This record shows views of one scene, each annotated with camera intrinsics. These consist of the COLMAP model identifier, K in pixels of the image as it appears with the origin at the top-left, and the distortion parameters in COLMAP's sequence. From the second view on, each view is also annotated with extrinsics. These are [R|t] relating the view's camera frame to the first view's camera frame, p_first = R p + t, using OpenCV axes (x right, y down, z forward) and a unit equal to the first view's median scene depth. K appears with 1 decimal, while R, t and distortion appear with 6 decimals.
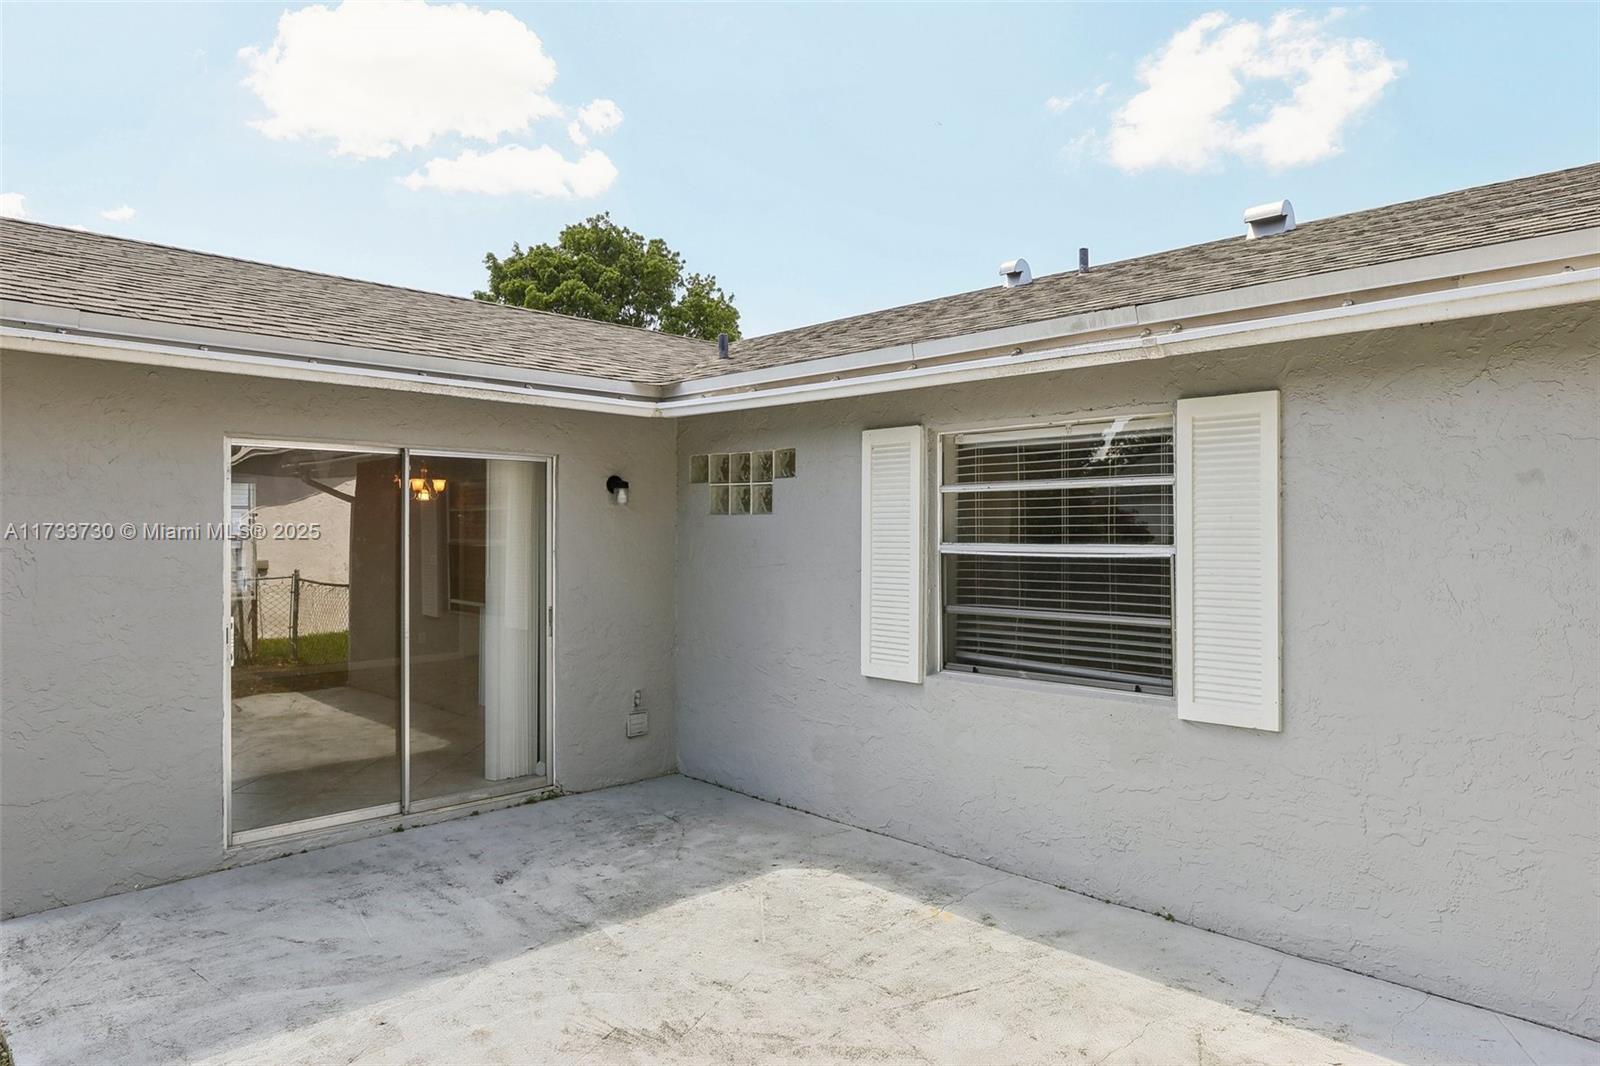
lens RADIAL K [[996.3, 0, 811.2], [0, 996.3, 521.8], [0, 0, 1]] dist [-0.004694, 0.000486]
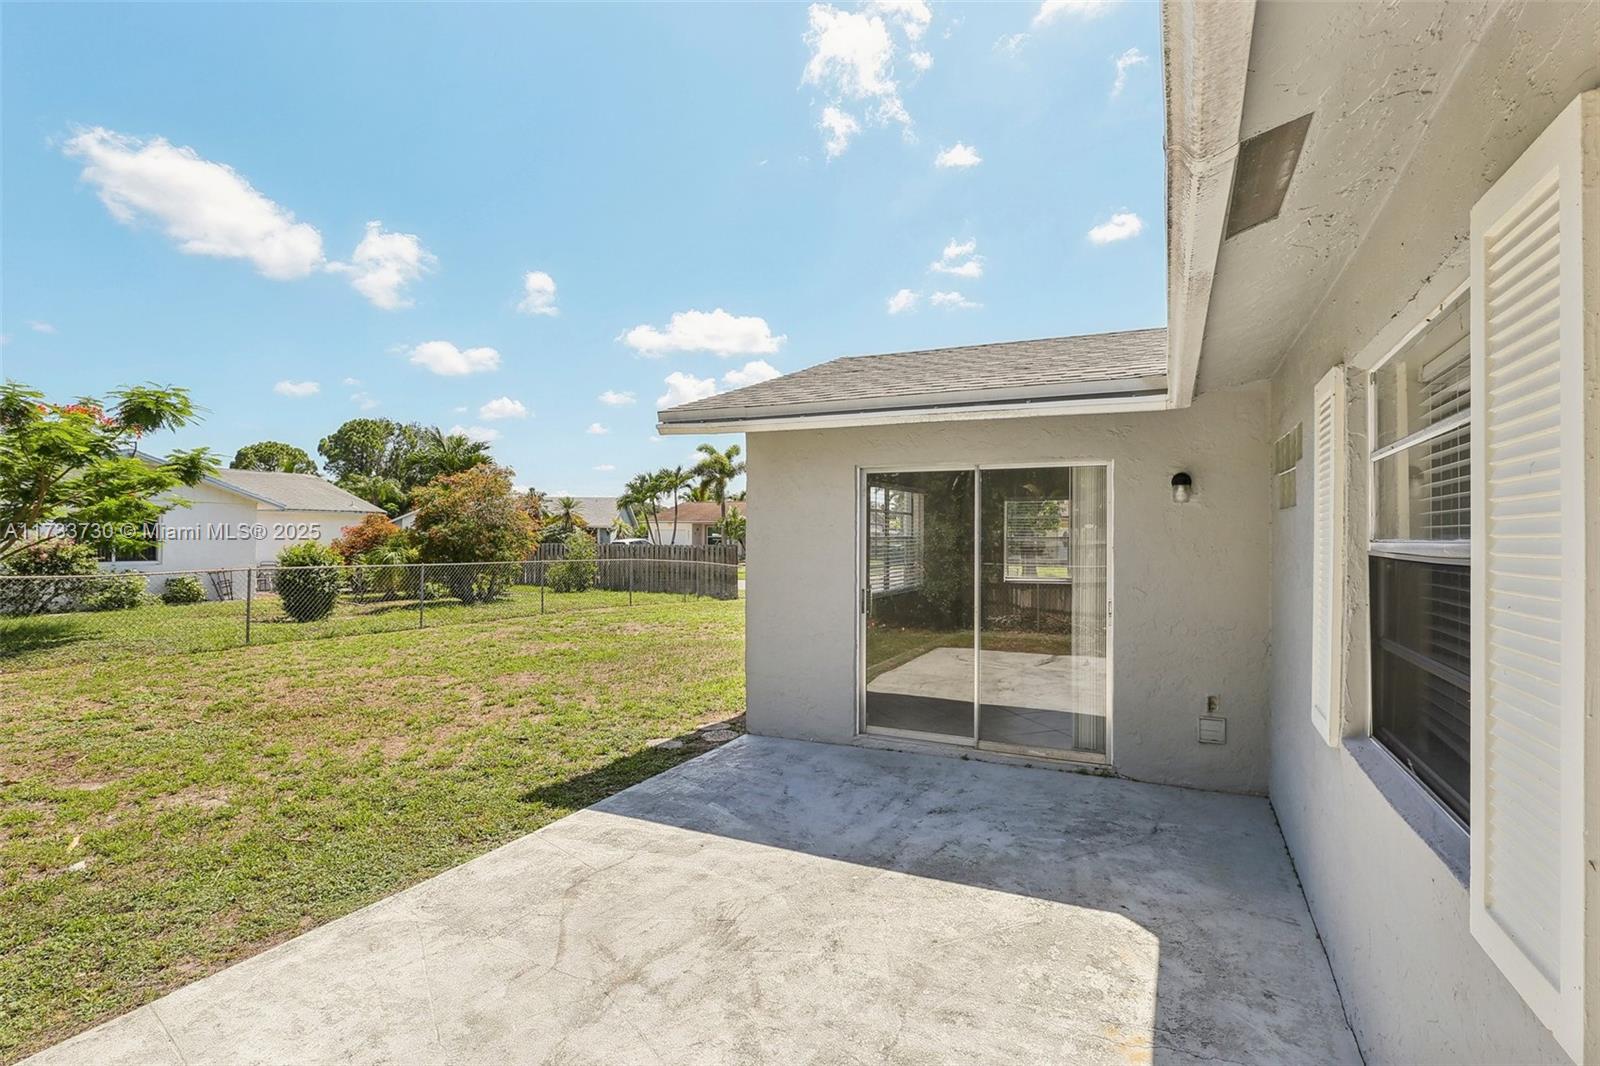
lens RADIAL K [[757.0, 0, 809.3], [0, 757.0, 526.4], [0, 0, 1]] dist [-0.035819, 0.005006]
pose [[0.334745, -0.011787, -0.942235, 0.492348], [0.004763, 0.999930, -0.010817, 0.017691], [0.942297, -0.000867, 0.334778, 0.524939]]
